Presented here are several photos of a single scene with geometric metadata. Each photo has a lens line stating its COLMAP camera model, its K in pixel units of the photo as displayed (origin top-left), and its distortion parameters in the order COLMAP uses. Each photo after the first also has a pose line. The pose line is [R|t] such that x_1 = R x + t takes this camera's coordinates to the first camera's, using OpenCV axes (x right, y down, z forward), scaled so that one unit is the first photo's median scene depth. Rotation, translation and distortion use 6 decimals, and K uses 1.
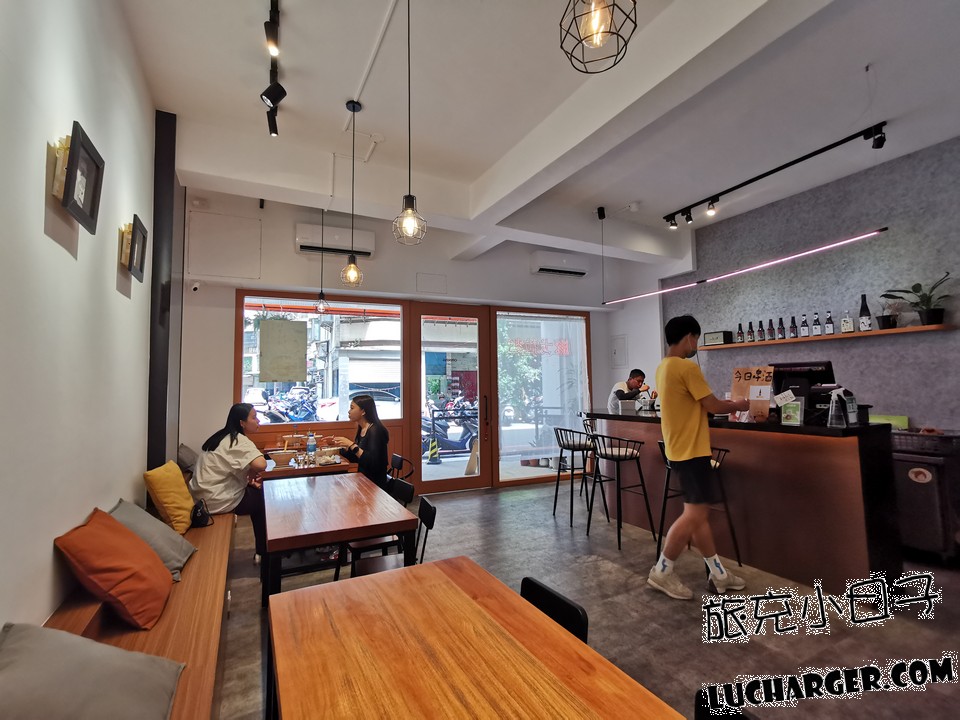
lens RADIAL K [[443.5, 0, 480.0], [0, 443.5, 360.0], [0, 0, 1]] dist [-0.003582, 0.009405]
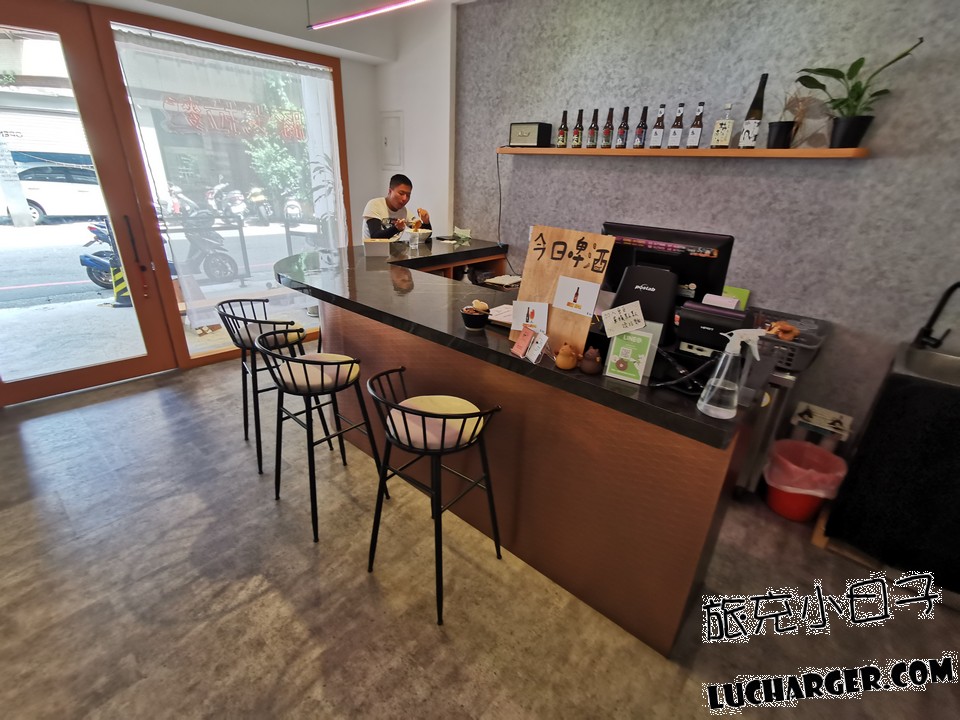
lens RADIAL K [[443.5, 0, 480.0], [0, 443.5, 360.0], [0, 0, 1]] dist [-0.003582, 0.009405]
pose [[0.931711, -0.090563, 0.351729, 0.271273], [-0.077653, 0.896352, 0.436490, -0.037600], [-0.354803, -0.433995, 0.828108, 0.455315]]
